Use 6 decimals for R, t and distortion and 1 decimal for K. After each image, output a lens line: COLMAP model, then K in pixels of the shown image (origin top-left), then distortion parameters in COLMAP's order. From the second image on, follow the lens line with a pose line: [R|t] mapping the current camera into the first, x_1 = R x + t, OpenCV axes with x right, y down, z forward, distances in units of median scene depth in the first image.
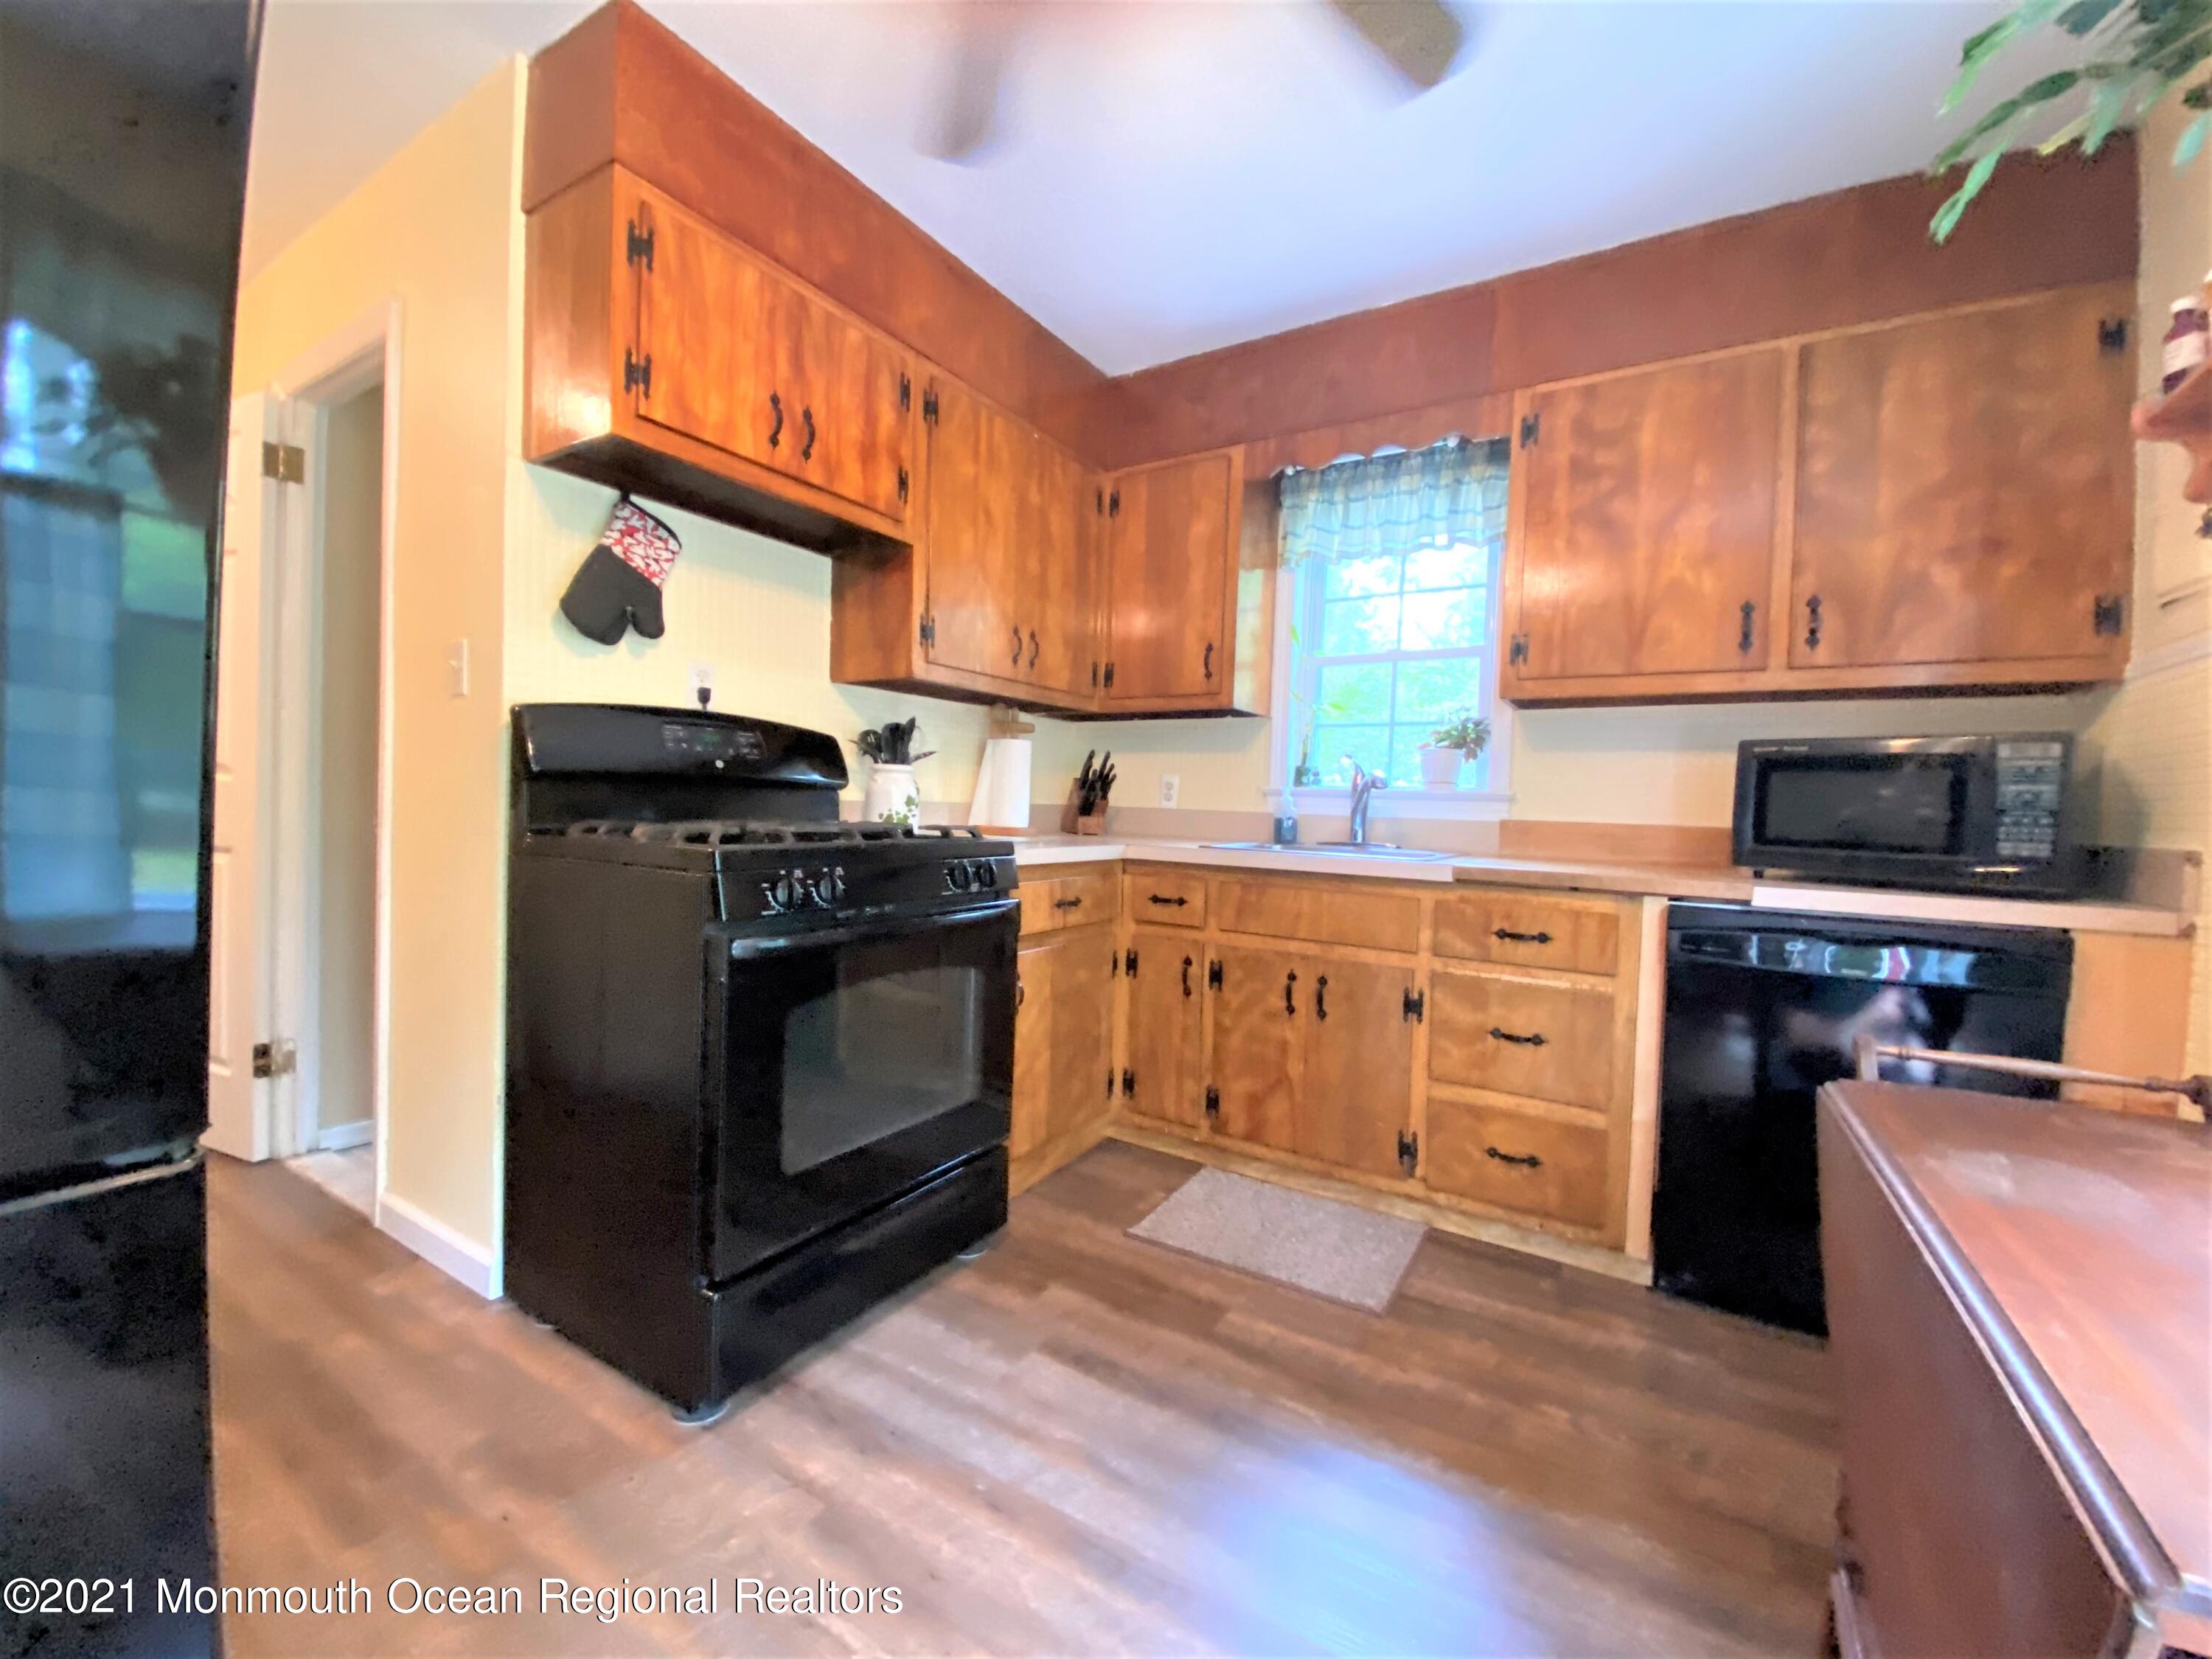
lens RADIAL K [[889.1, 0, 1103.7], [0, 889.1, 824.1], [0, 0, 1]] dist [0.040321, -0.039641]
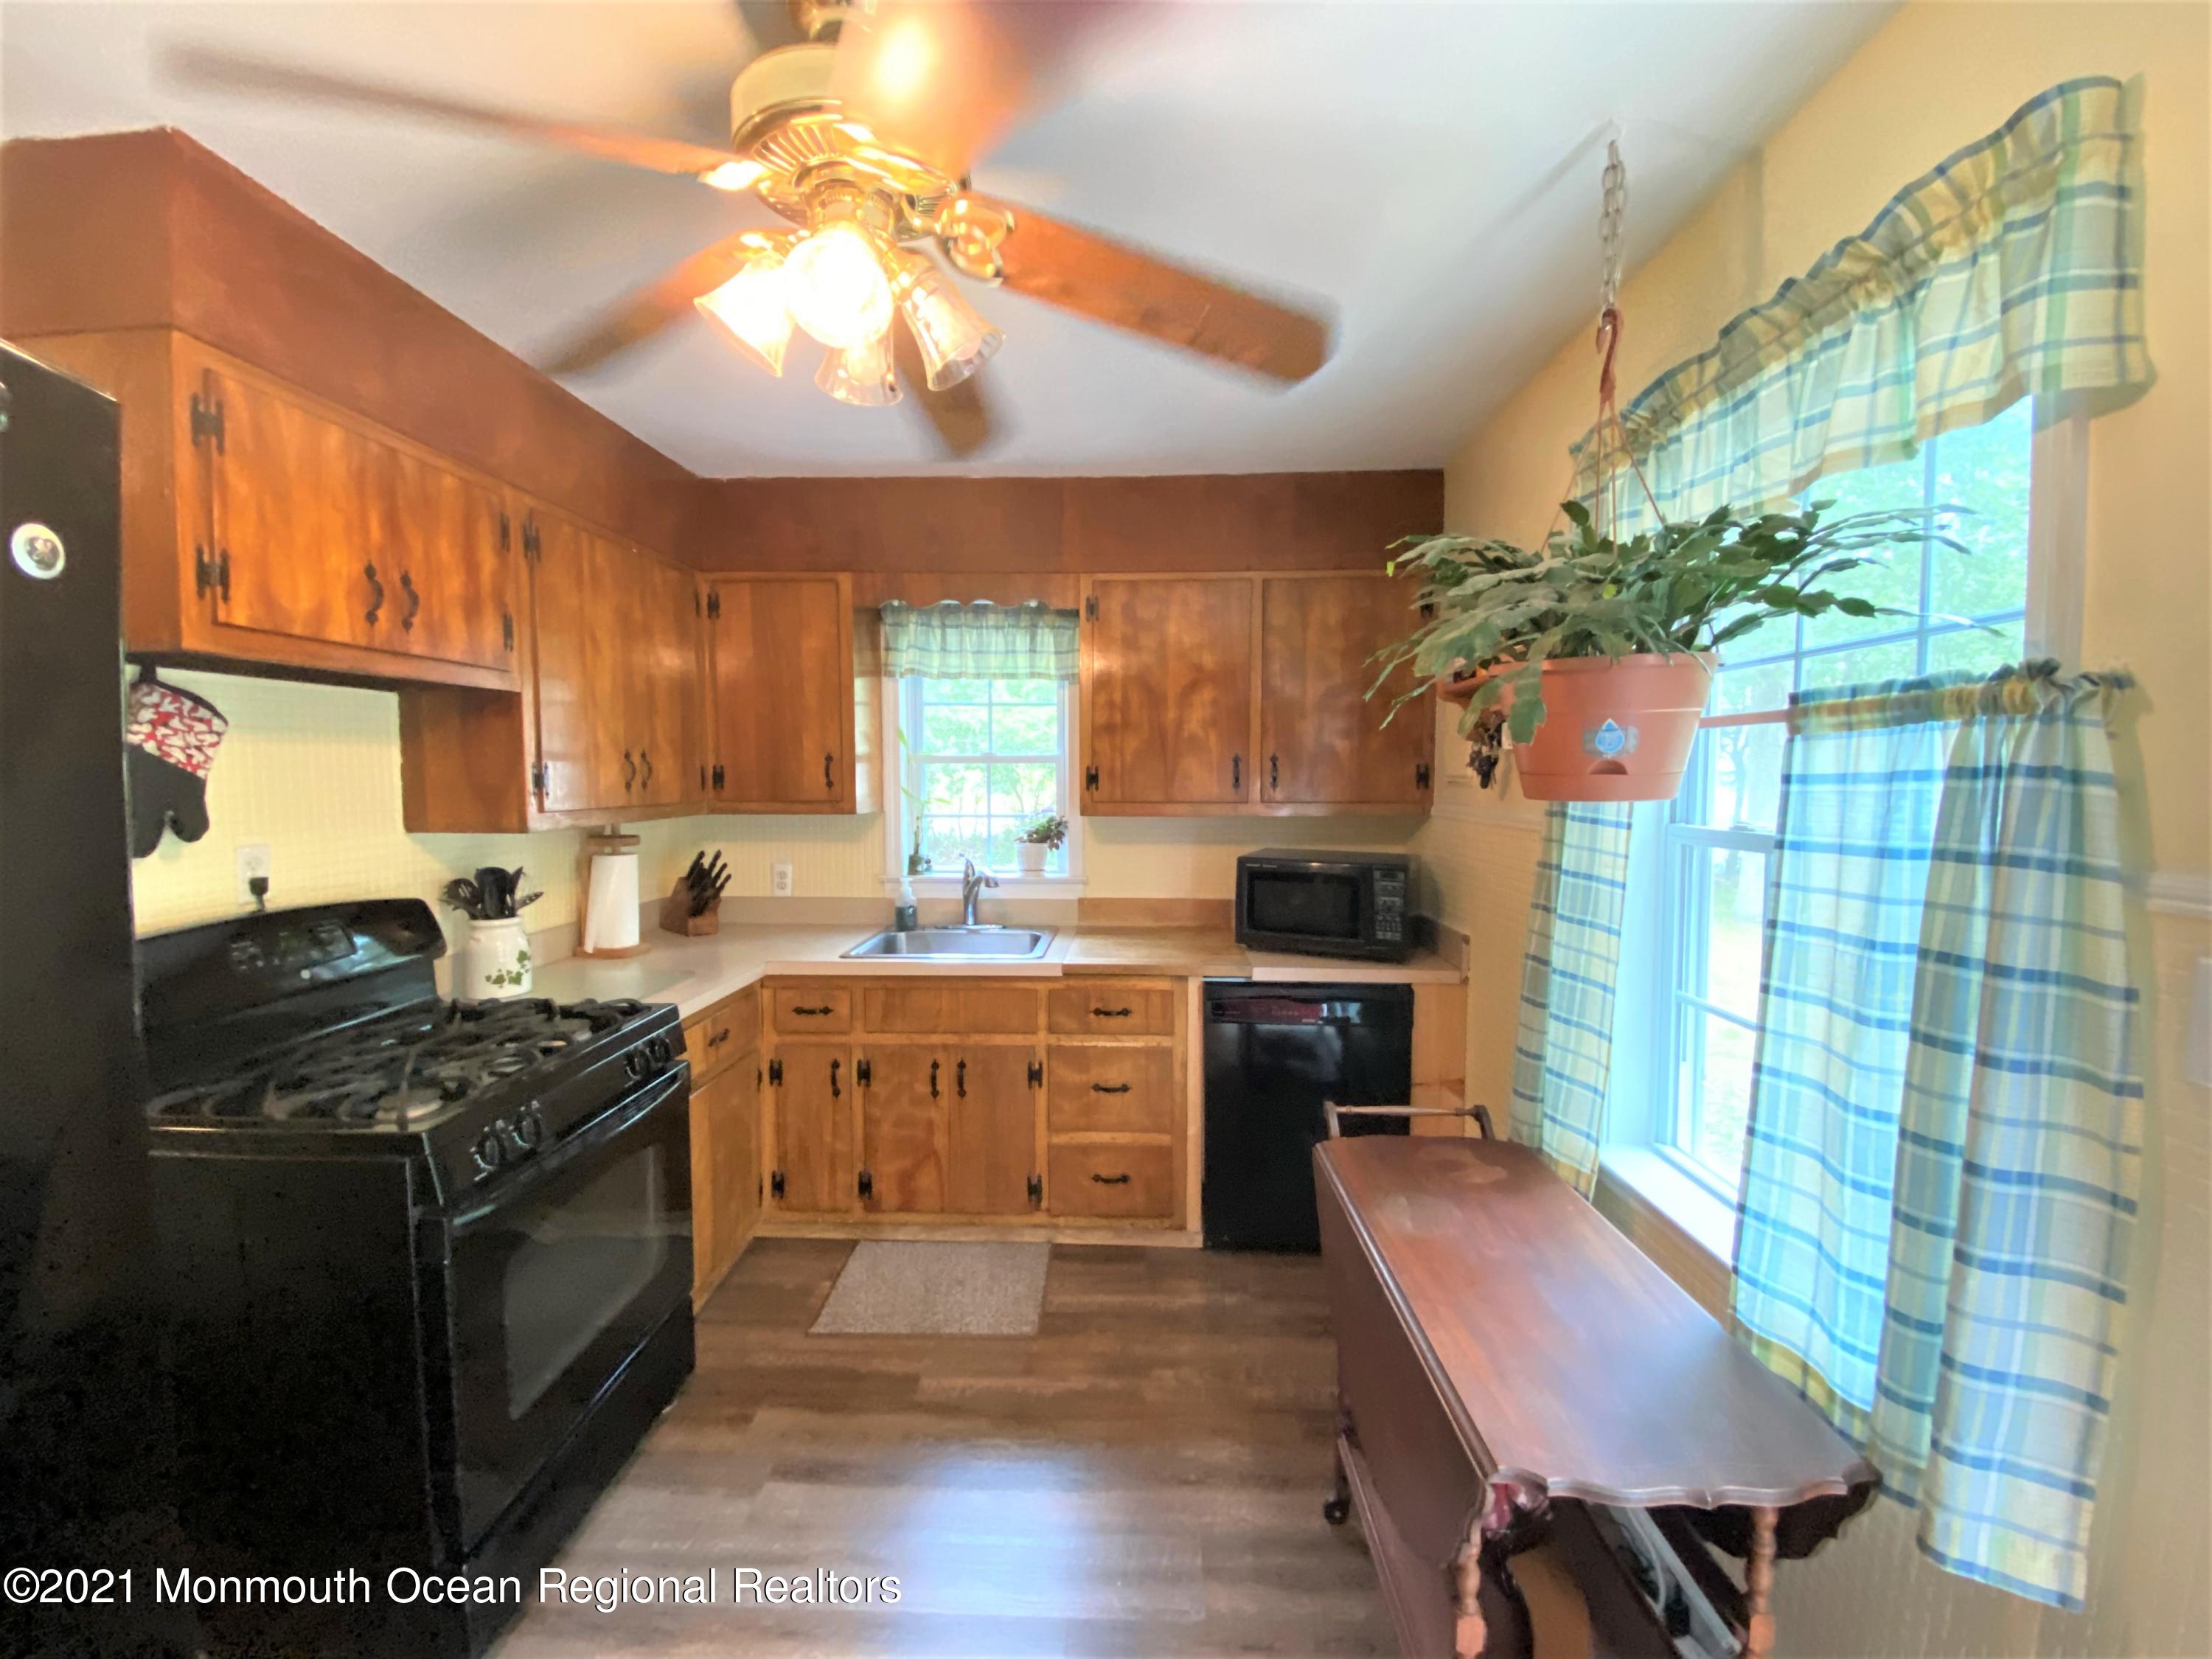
lens RADIAL K [[901.5, 0, 1113.1], [0, 901.5, 824.0], [0, 0, 1]] dist [0.037546, -0.027844]
pose [[0.865118, -0.059402, 0.498038, -0.167420], [0.041180, 0.998022, 0.047504, -0.202701], [-0.499874, -0.020588, 0.865853, -0.140794]]
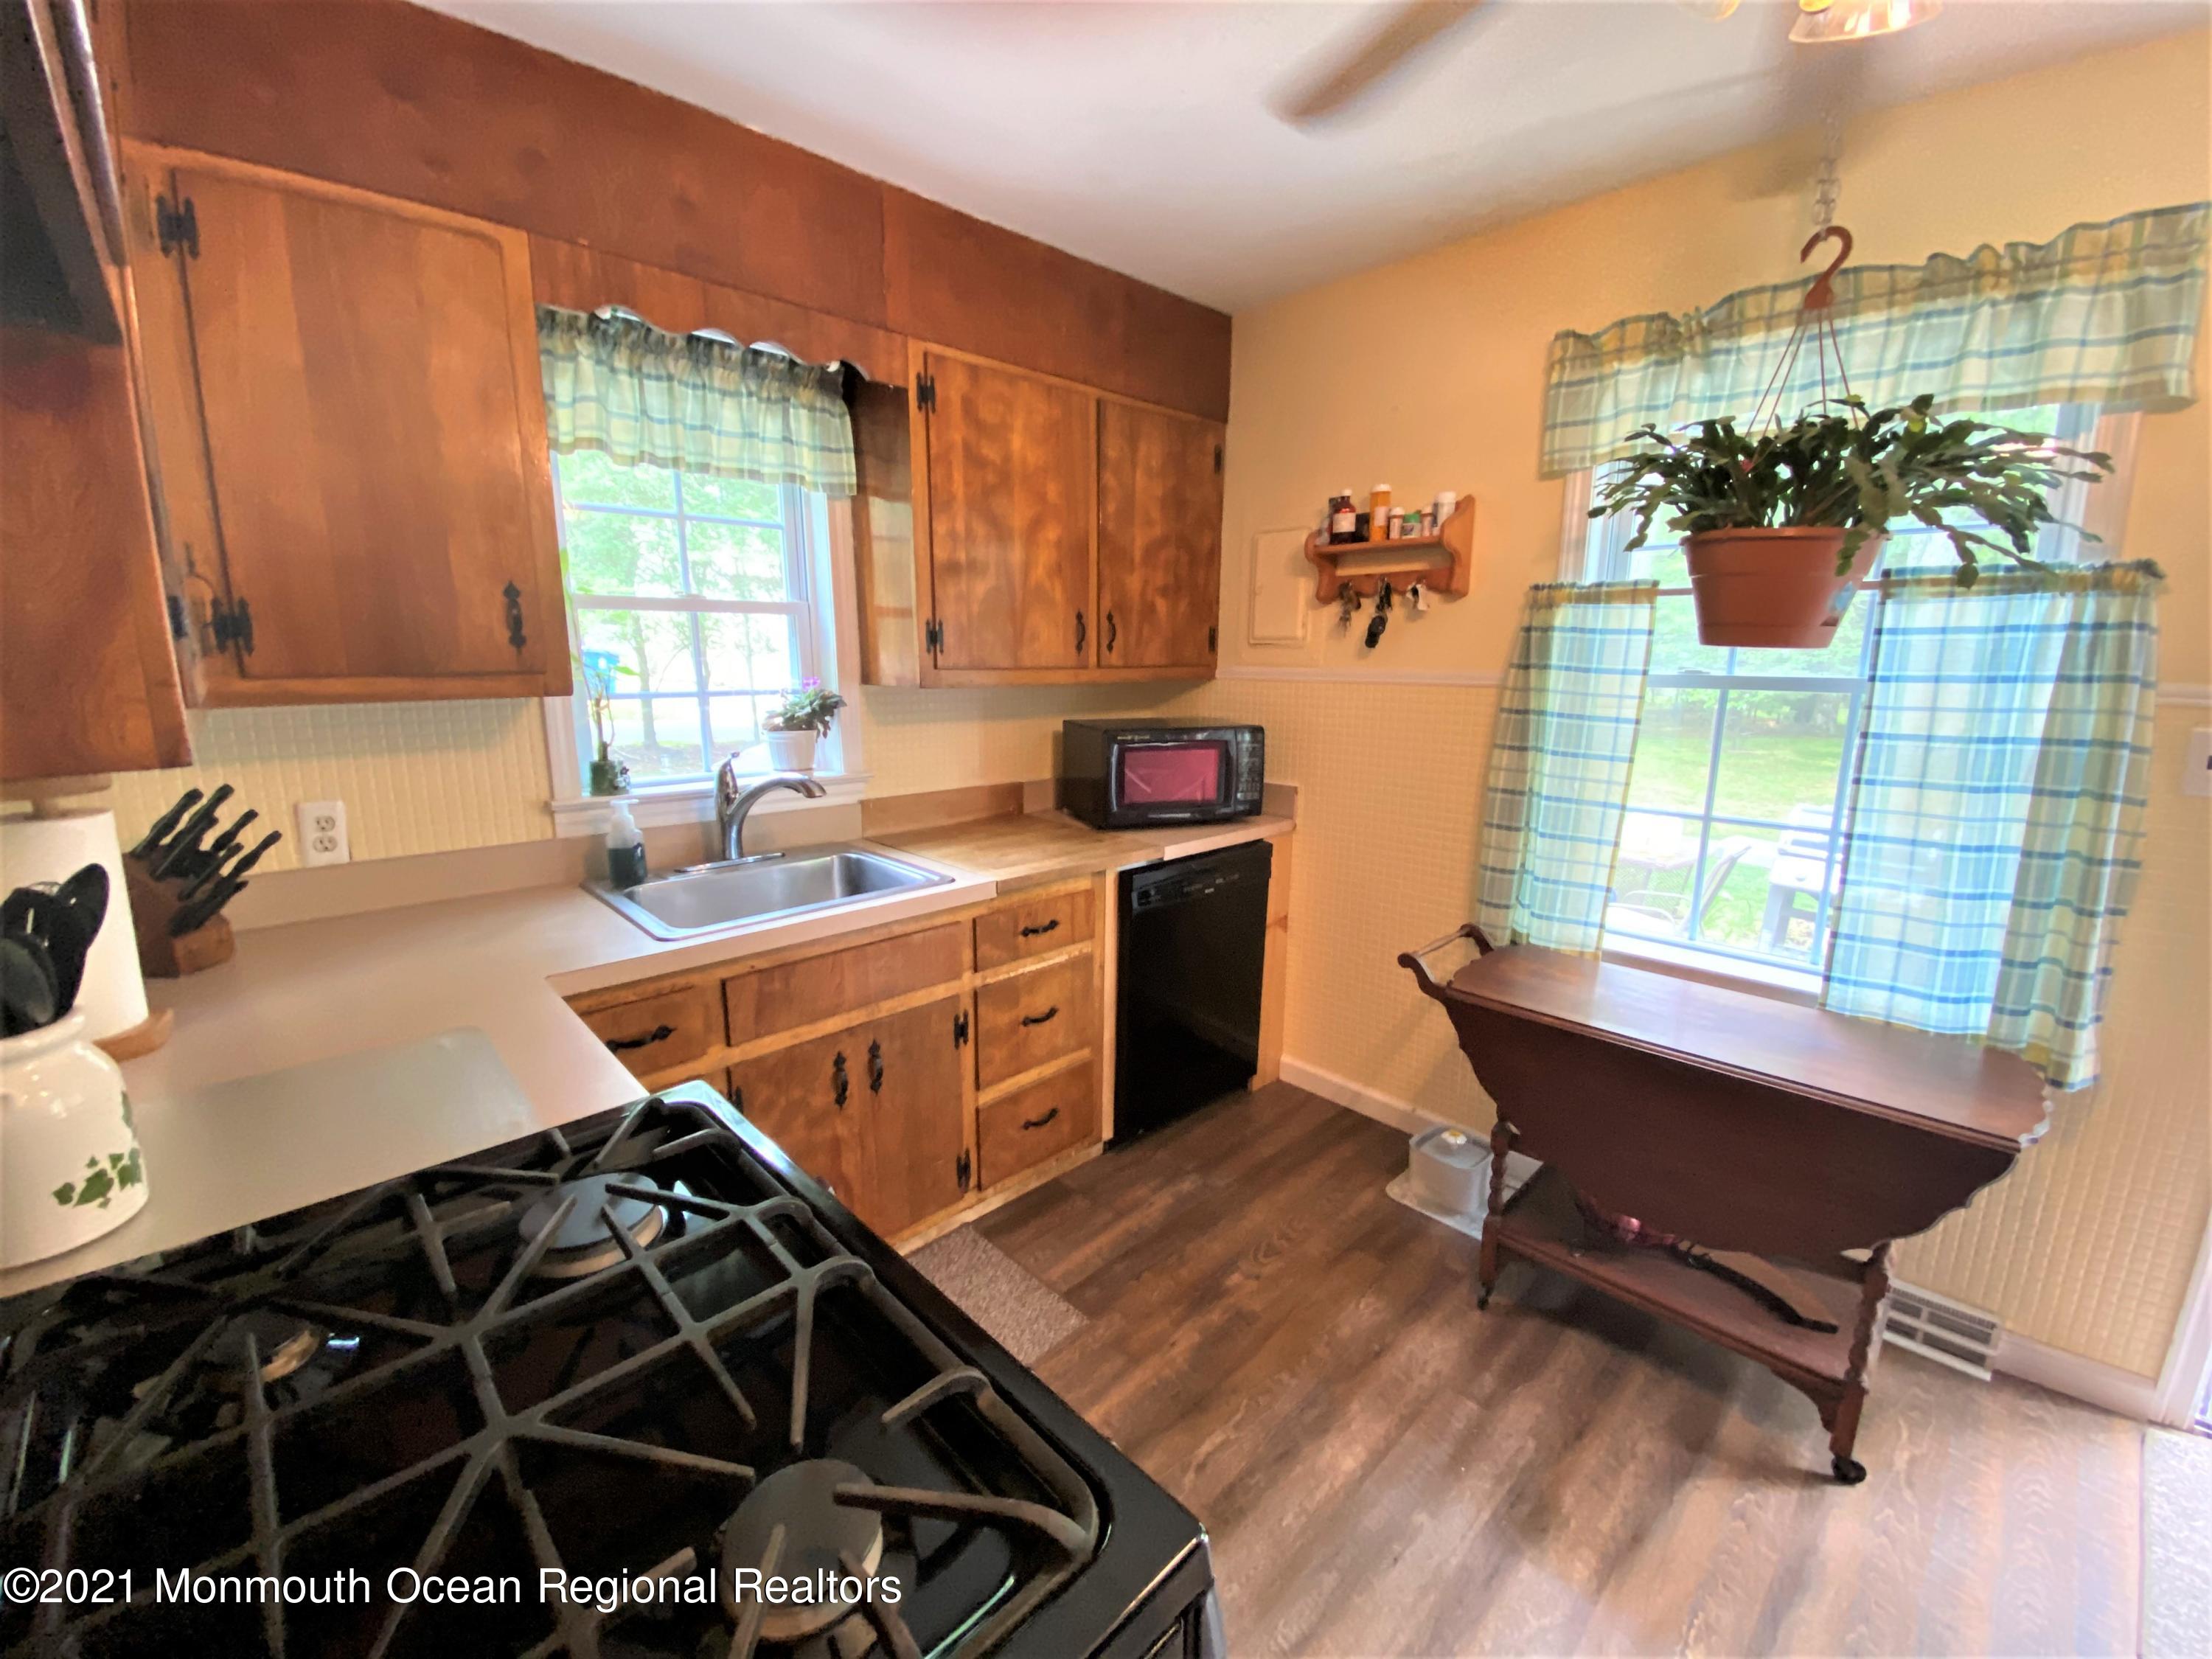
lens RADIAL K [[889.1, 0, 1103.7], [0, 889.1, 824.1], [0, 0, 1]] dist [0.040321, -0.039641]
pose [[0.240297, -0.217151, 0.946099, -0.470268], [0.031441, 0.975886, 0.216003, -0.212328], [-0.970190, -0.022158, 0.241330, 0.629463]]
